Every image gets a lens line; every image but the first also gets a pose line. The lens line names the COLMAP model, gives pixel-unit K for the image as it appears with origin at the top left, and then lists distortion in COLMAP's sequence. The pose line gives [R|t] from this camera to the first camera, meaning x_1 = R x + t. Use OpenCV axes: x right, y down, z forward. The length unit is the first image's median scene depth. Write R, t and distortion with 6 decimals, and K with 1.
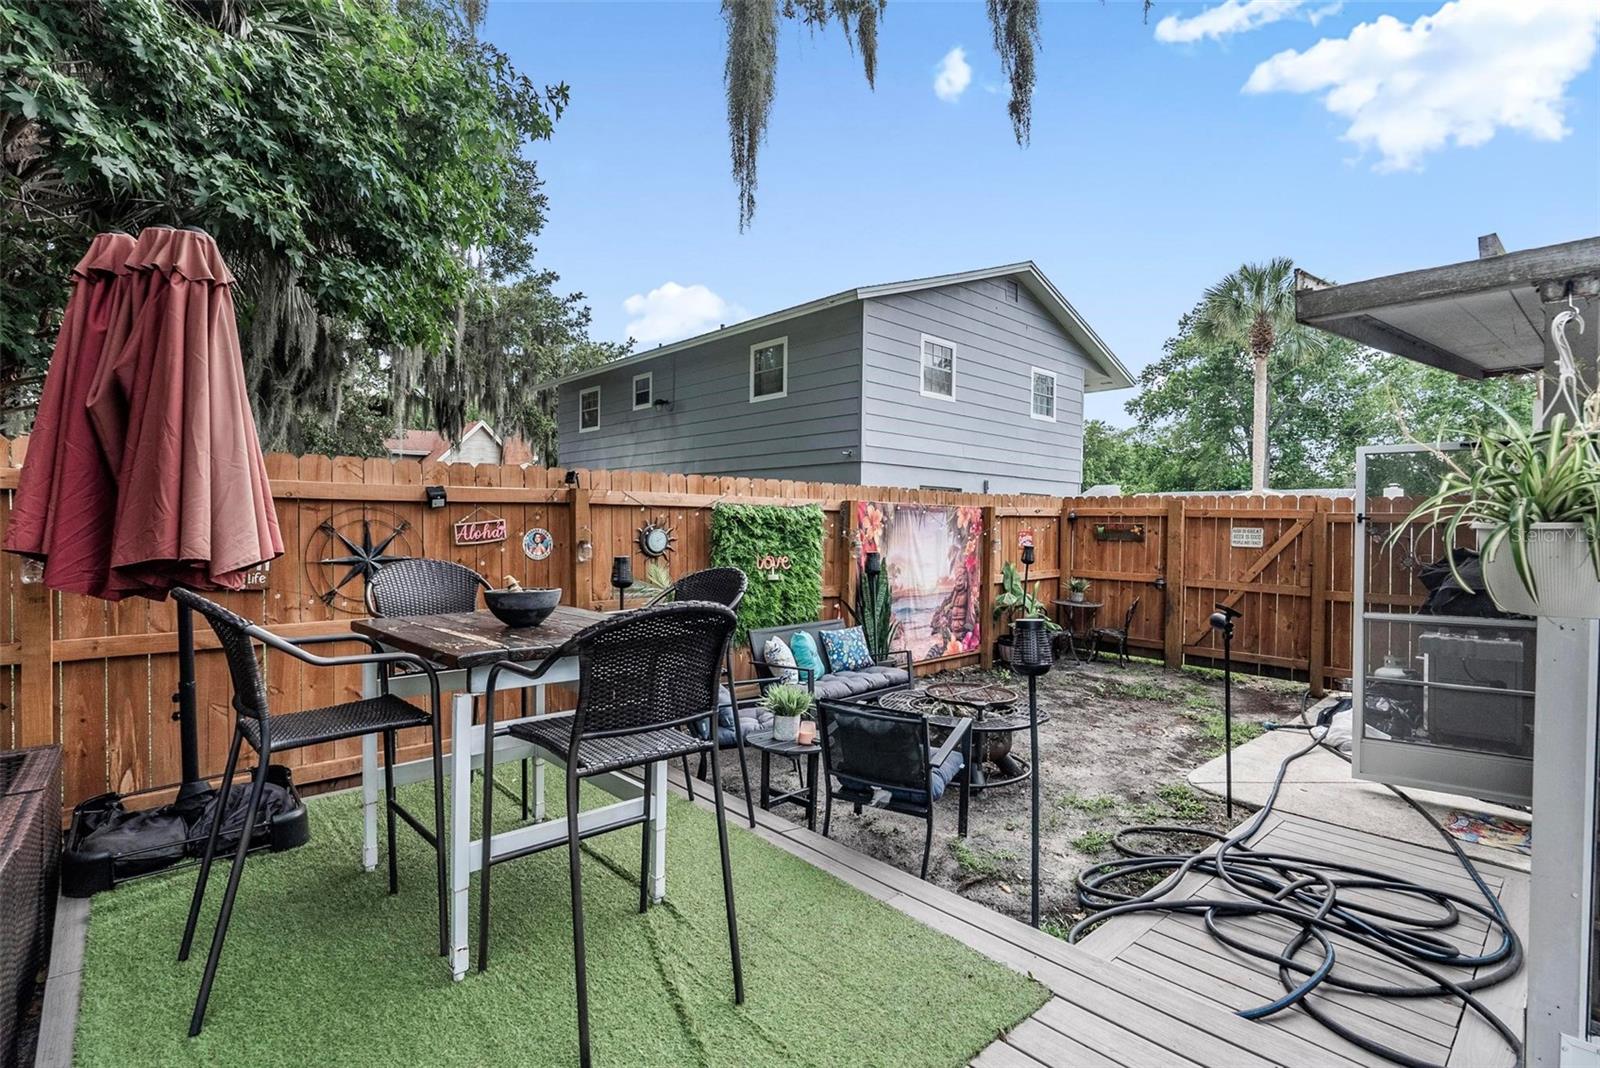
lens RADIAL K [[758.6, 0, 800.0], [0, 758.6, 534.0], [0, 0, 1]] dist [-0.003559, -0.000762]
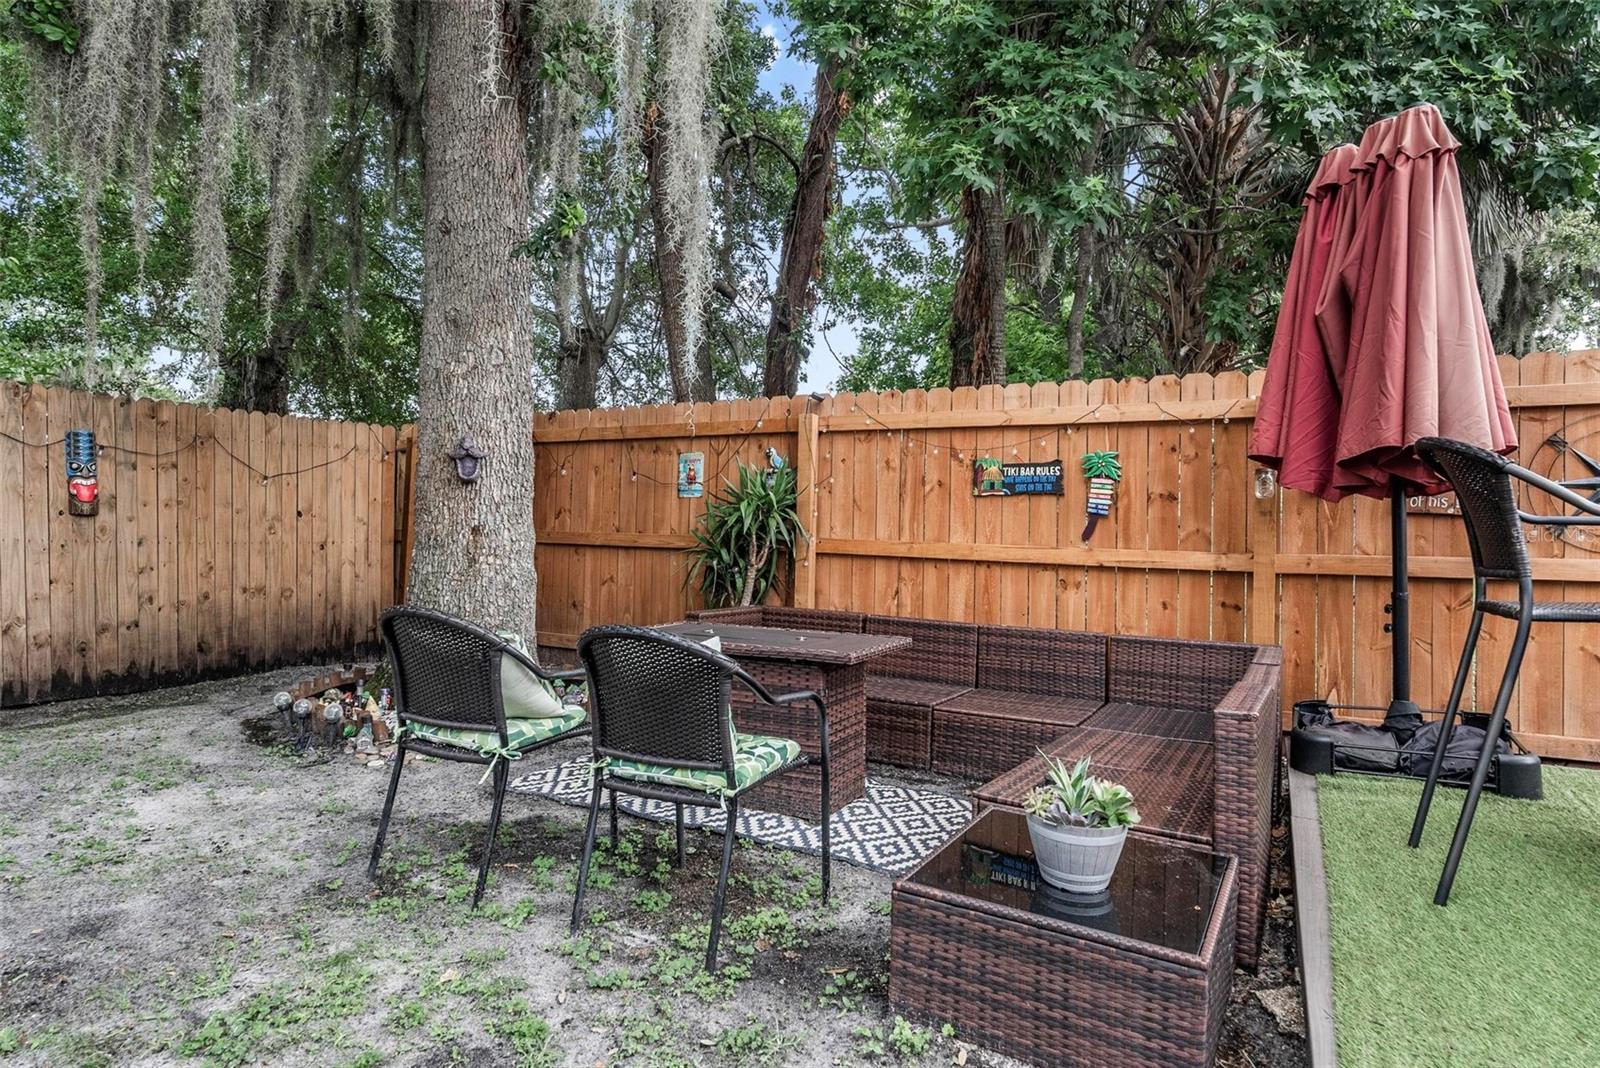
lens RADIAL K [[860.4, 0, 800.0], [0, 860.4, 534.0], [0, 0, 1]] dist [-0.005986, 0.000384]
pose [[0.326559, -0.004137, -0.945168, -0.033682], [-0.022561, 0.999671, -0.012170, 0.126812], [0.944907, 0.025298, 0.326359, -0.050978]]
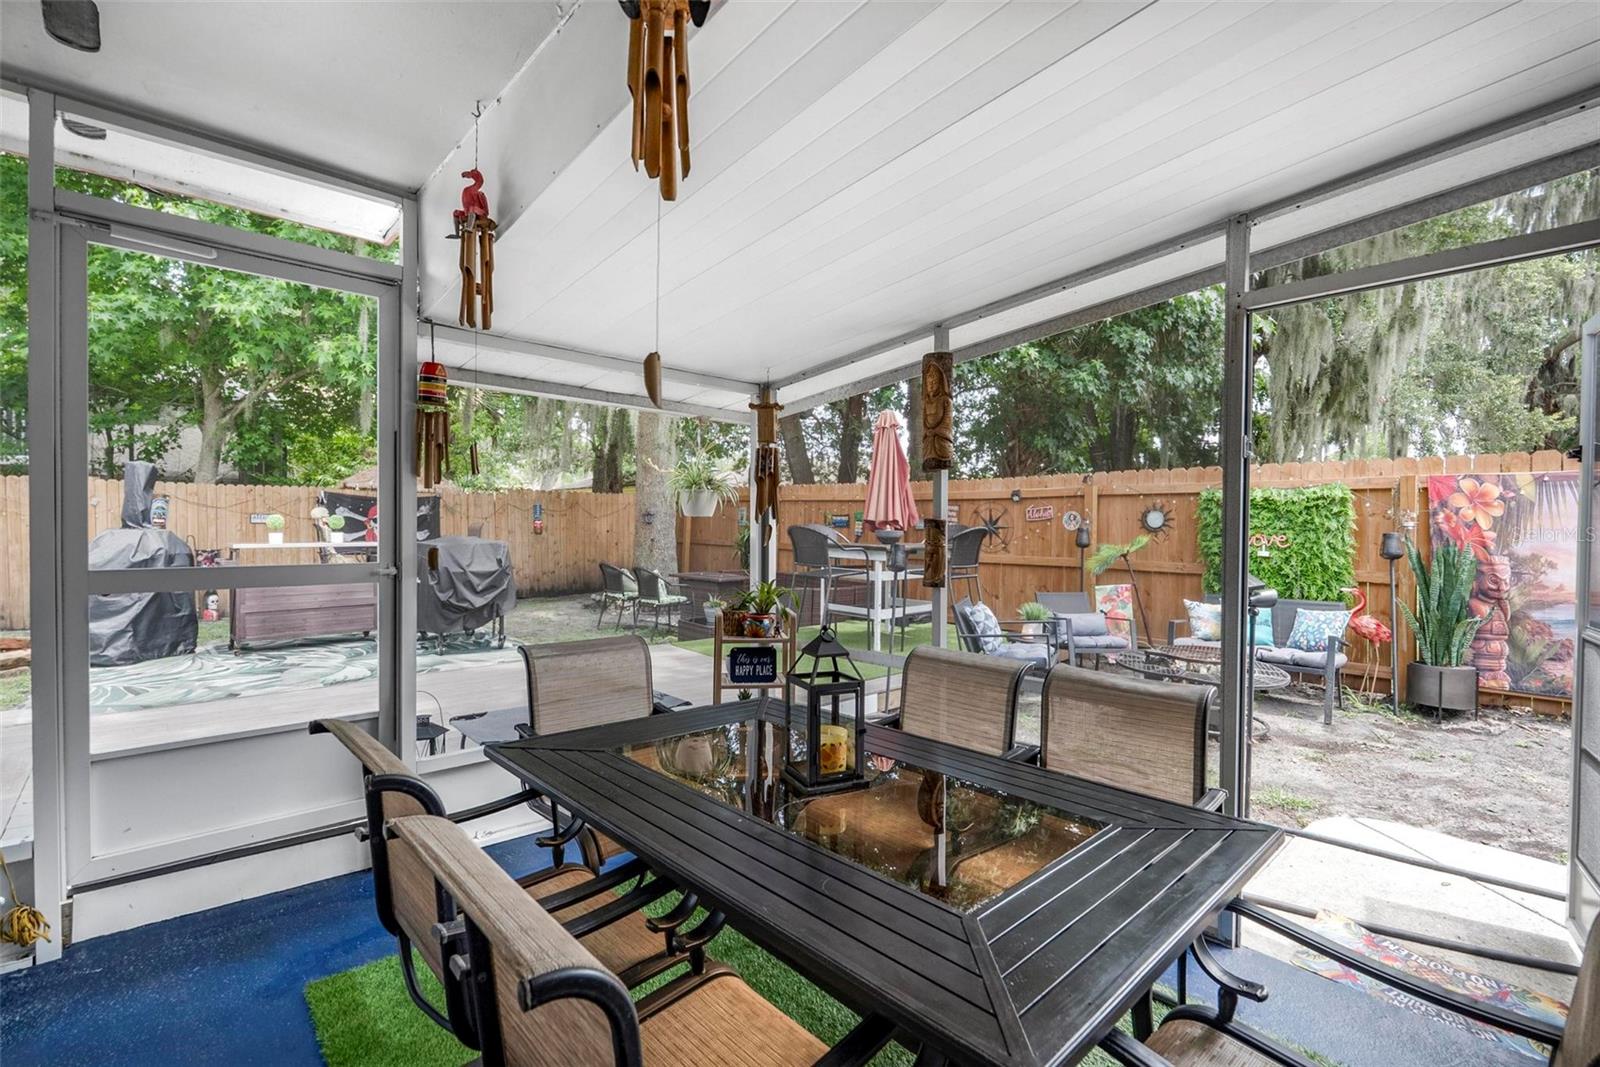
lens RADIAL K [[705.9, 0, 800.0], [0, 705.9, 533.5], [0, 0, 1]] dist [-0.006056, 0.000798]
pose [[-0.006806, 0.005236, -0.999963, 1.542310], [-0.023088, 0.999719, 0.005392, 0.059756], [0.999710, 0.023124, -0.006683, 0.541867]]
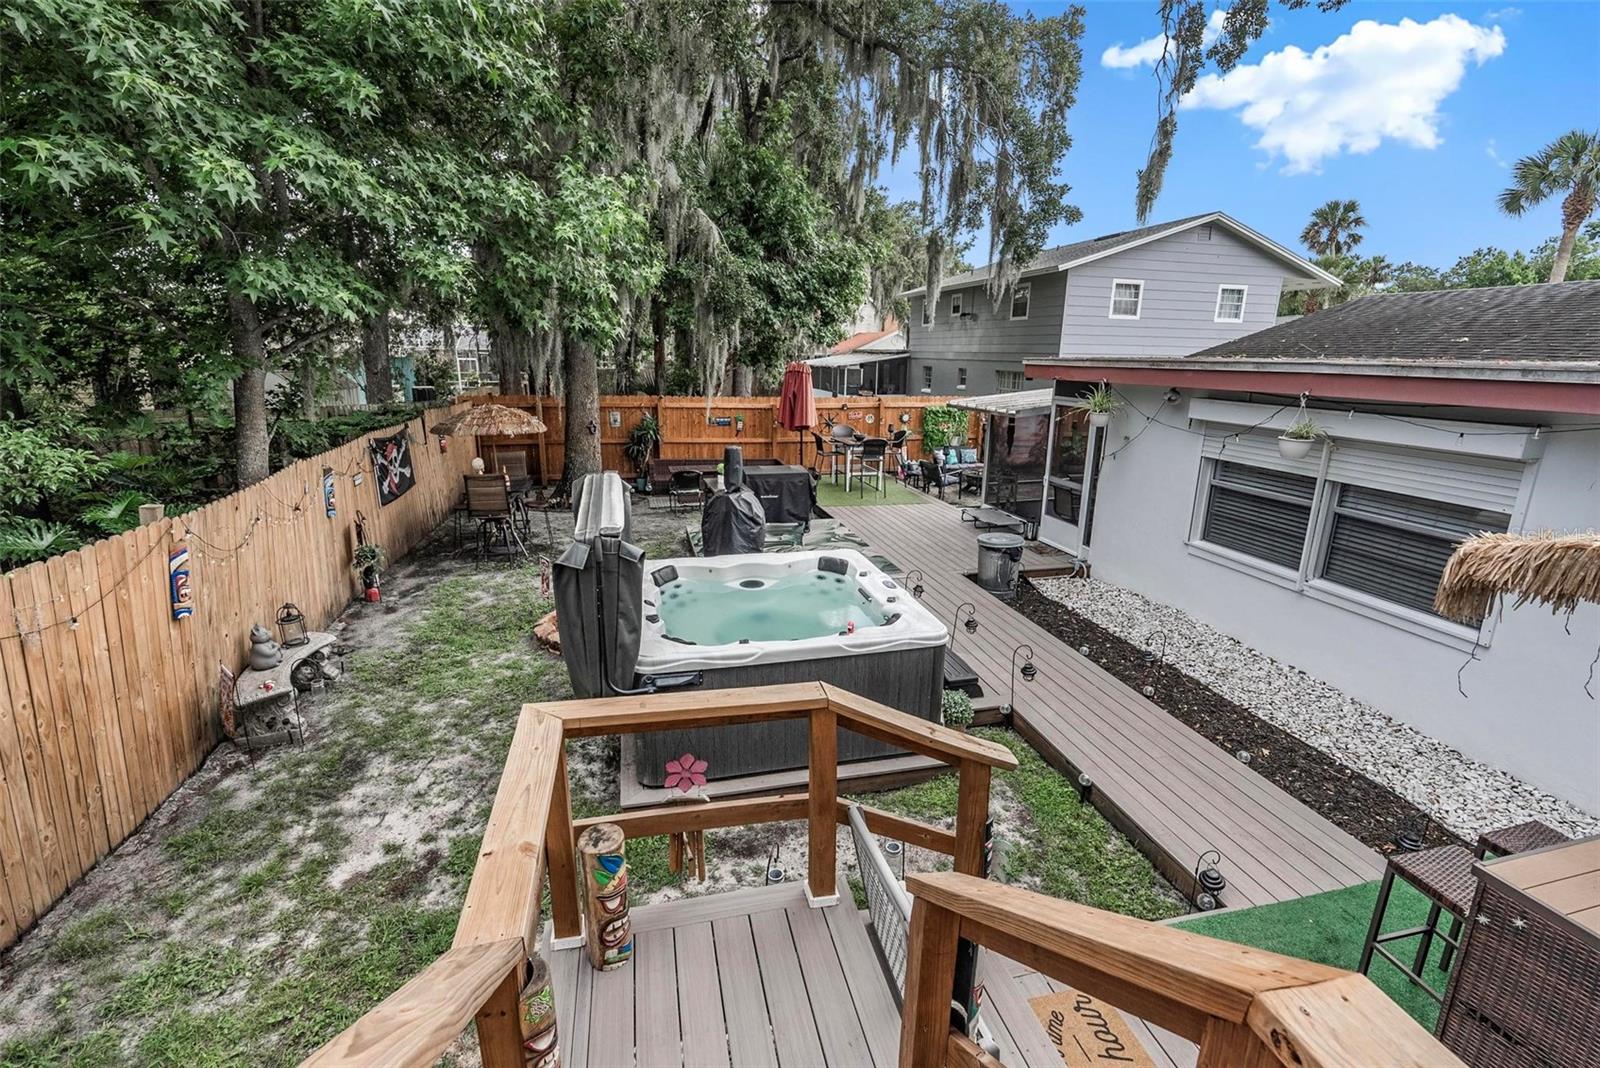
lens RADIAL K [[705.9, 0, 800.0], [0, 705.9, 534.0], [0, 0, 1]] dist [-0.006056, 0.000798]
pose [[0.879219, 0.121442, -0.460679, 1.245595], [-0.010093, 0.971497, 0.236838, -0.315145], [0.476310, -0.203583, 0.855384, -2.735118]]
